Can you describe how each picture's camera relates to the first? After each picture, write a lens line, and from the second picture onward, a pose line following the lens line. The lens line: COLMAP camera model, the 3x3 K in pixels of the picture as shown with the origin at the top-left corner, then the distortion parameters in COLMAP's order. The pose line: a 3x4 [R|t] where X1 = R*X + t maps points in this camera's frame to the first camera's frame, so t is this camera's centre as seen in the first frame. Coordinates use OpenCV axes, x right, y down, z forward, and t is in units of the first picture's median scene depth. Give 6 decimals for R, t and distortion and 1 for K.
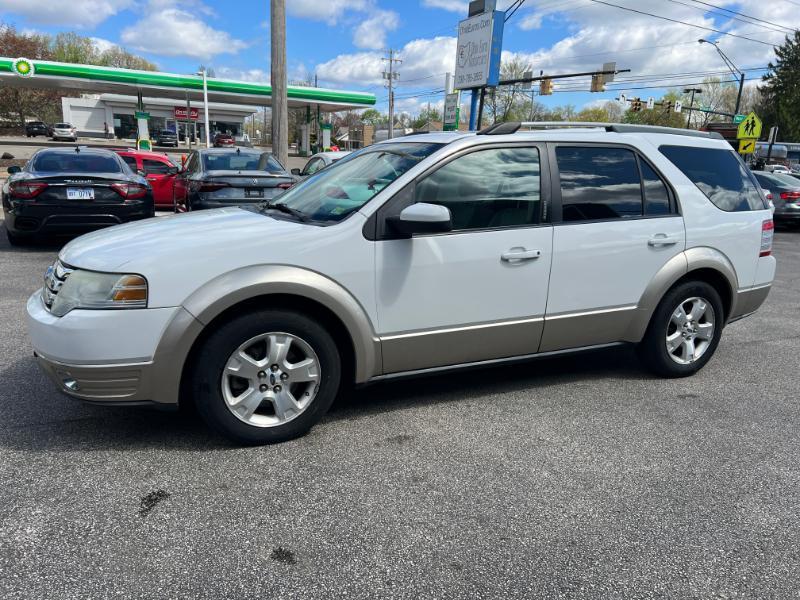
lens RADIAL K [[615.0, 0, 405.0], [0, 615.0, 297.7], [0, 0, 1]] dist [0.044978, -0.052857]
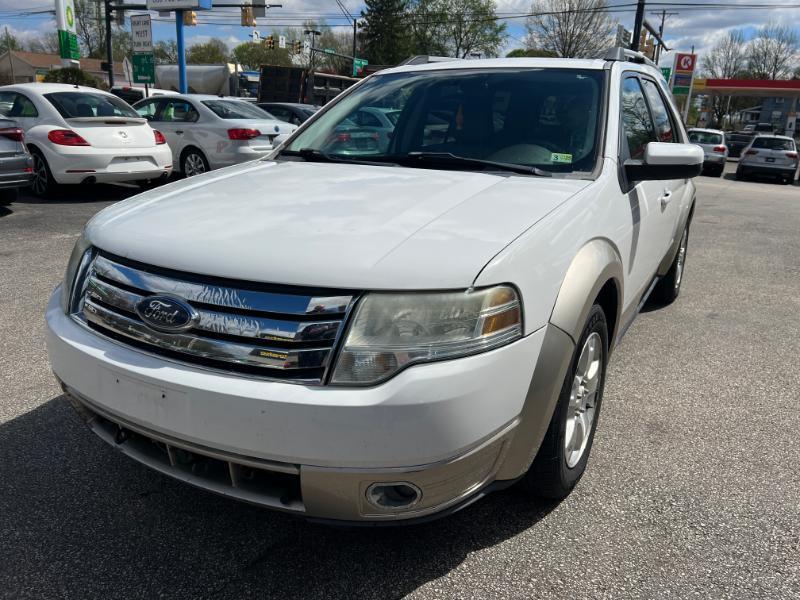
lens RADIAL K [[615.0, 0, 411.9], [0, 615.0, 298.7], [0, 0, 1]] dist [0.044978, -0.052857]
pose [[0.819638, -0.172076, 0.546428, -0.529143], [0.121982, 0.984371, 0.127018, -0.068991], [-0.559745, -0.037455, 0.827818, 0.362496]]
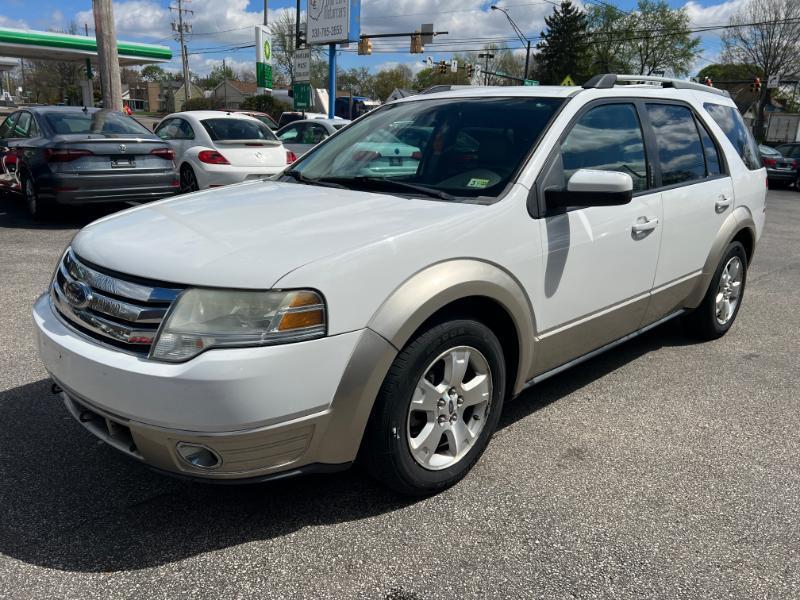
lens RADIAL K [[615.0, 0, 405.9], [0, 615.0, 299.8], [0, 0, 1]] dist [0.044978, -0.052857]
pose [[0.947844, -0.091101, 0.305438, -0.345574], [0.072597, 0.994800, 0.071428, -0.042197], [-0.310357, -0.045529, 0.949529, 0.205032]]
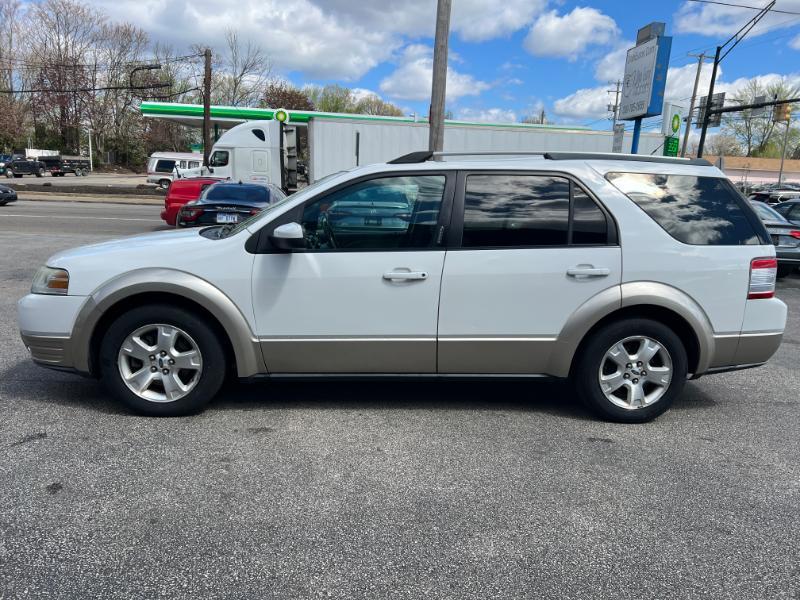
lens RADIAL K [[615.0, 0, 400.2], [0, 615.0, 293.3], [0, 0, 1]] dist [0.044978, -0.052857]
pose [[0.929121, 0.063094, -0.364354, 0.463464], [-0.085087, 0.995374, -0.044610, 0.007117], [0.359854, 0.072449, 0.930192, 0.018298]]
